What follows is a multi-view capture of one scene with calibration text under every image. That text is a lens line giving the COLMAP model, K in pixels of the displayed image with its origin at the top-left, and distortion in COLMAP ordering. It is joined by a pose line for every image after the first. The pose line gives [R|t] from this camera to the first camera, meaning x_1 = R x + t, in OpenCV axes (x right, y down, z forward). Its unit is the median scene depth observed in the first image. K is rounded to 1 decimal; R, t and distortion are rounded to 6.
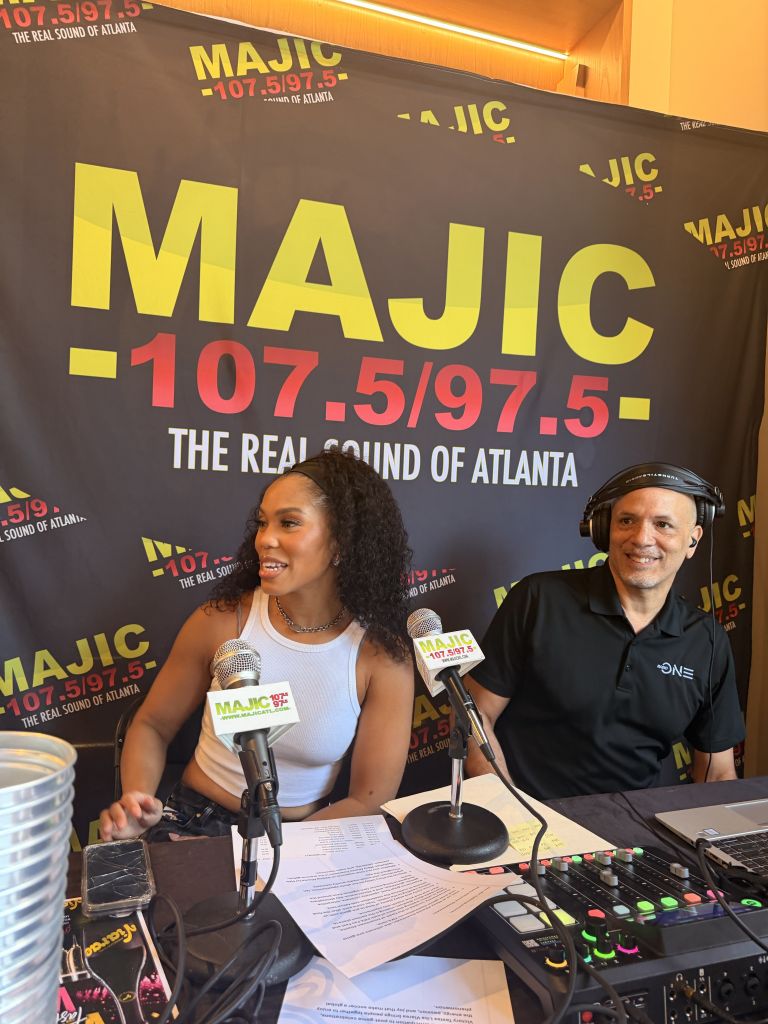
lens RADIAL K [[763.3, 0, 379.5], [0, 763.3, 527.7], [0, 0, 1]] dist [0.052509, -0.061095]
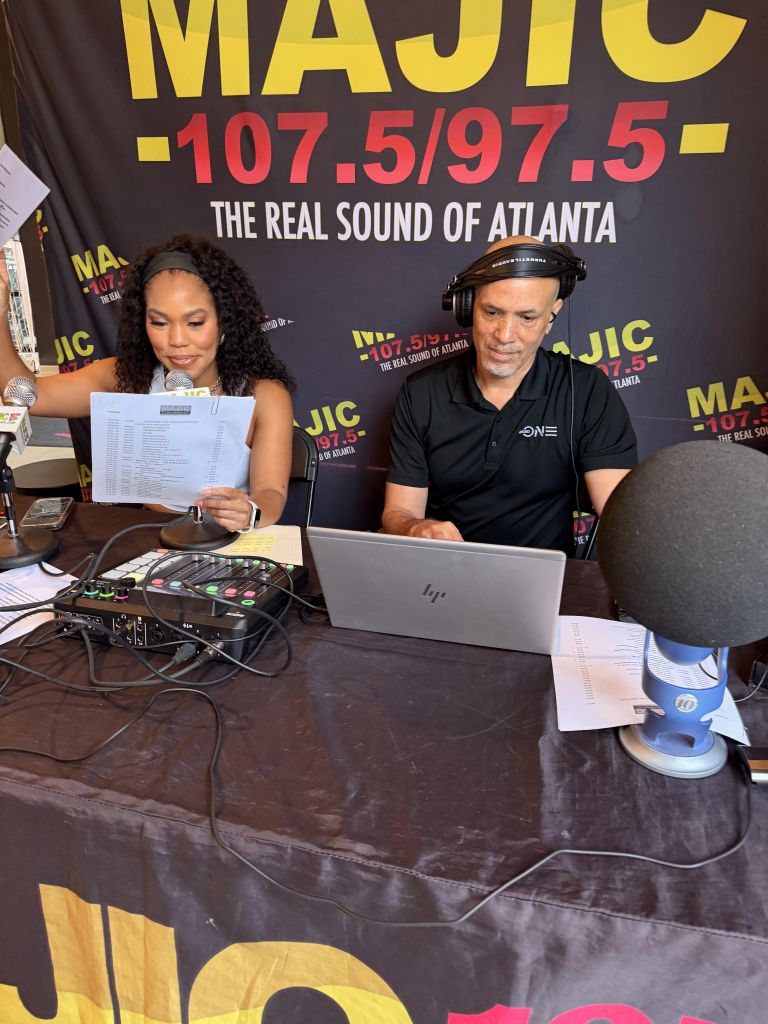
lens RADIAL K [[657.8, 0, 377.4], [0, 657.8, 533.3], [0, 0, 1]] dist [0.004513, -0.011047]
pose [[0.862015, 0.152620, -0.483361, 0.481188], [-0.019268, 0.962771, 0.269631, 0.079096], [0.506517, -0.223112, 0.832863, 0.145460]]
